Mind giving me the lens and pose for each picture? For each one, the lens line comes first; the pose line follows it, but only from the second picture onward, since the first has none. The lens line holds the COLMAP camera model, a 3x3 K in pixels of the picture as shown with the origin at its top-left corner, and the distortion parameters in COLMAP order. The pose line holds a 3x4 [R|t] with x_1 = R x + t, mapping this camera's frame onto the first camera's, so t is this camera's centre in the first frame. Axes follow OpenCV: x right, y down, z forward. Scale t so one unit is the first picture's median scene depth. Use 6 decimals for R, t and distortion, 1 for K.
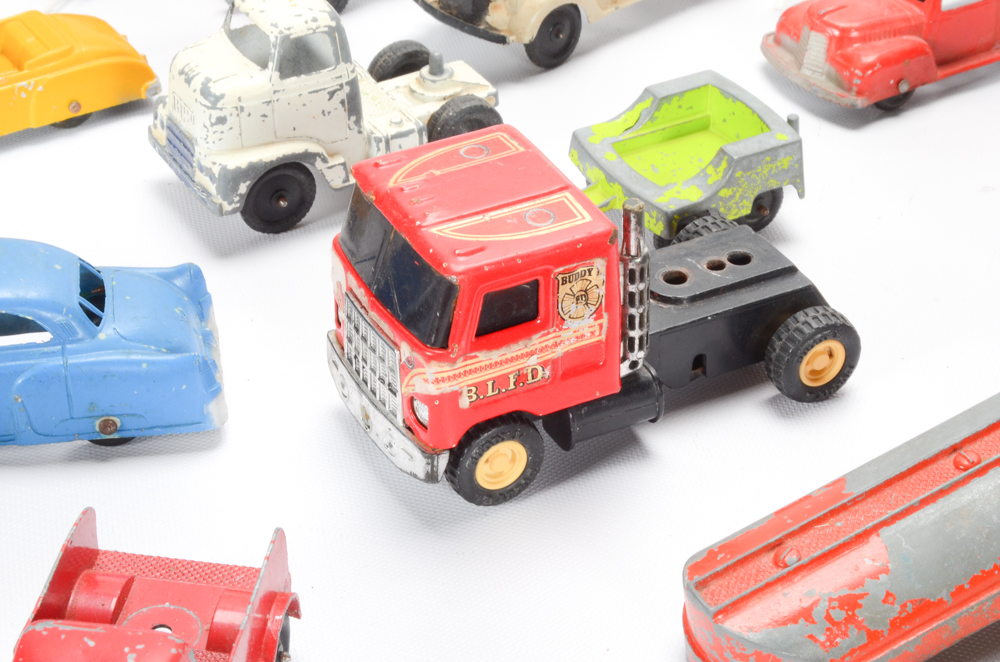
lens RADIAL K [[2465.0, 0, 495.7], [0, 2465.0, 334.4], [0, 0, 1]] dist [0.213163, 0.000000]
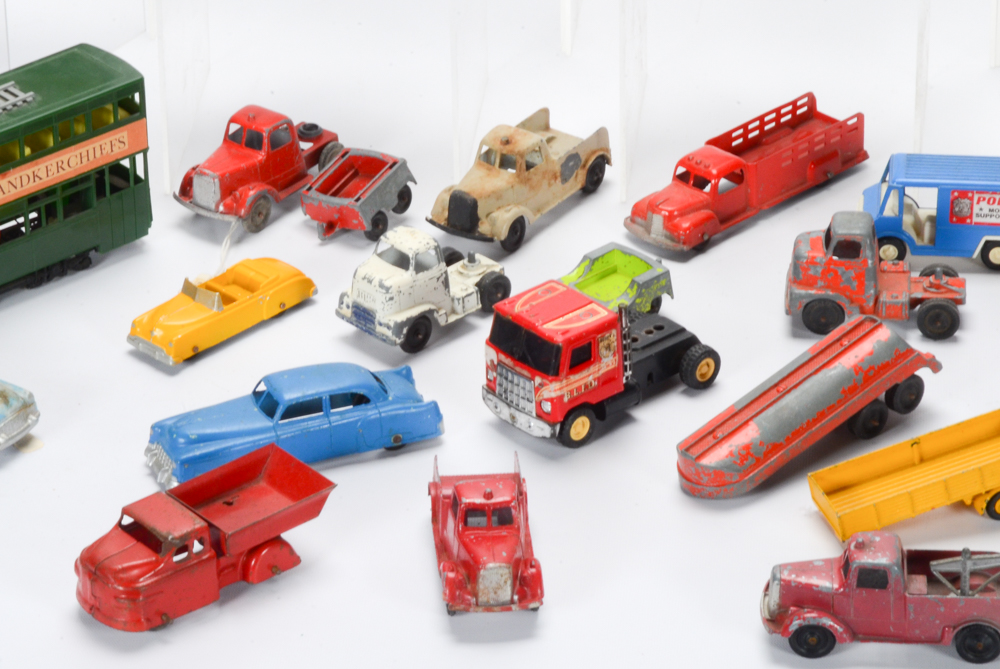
lens RADIAL K [[5429.6, 0, 441.3], [0, 5429.6, 333.1], [0, 0, 1]] dist [1.020214, 0.000000]
pose [[0.975123, -0.134561, 0.176150, -0.919902], [0.148808, 0.986365, -0.070282, 0.278202], [-0.164291, 0.094746, 0.981851, -3.607315]]
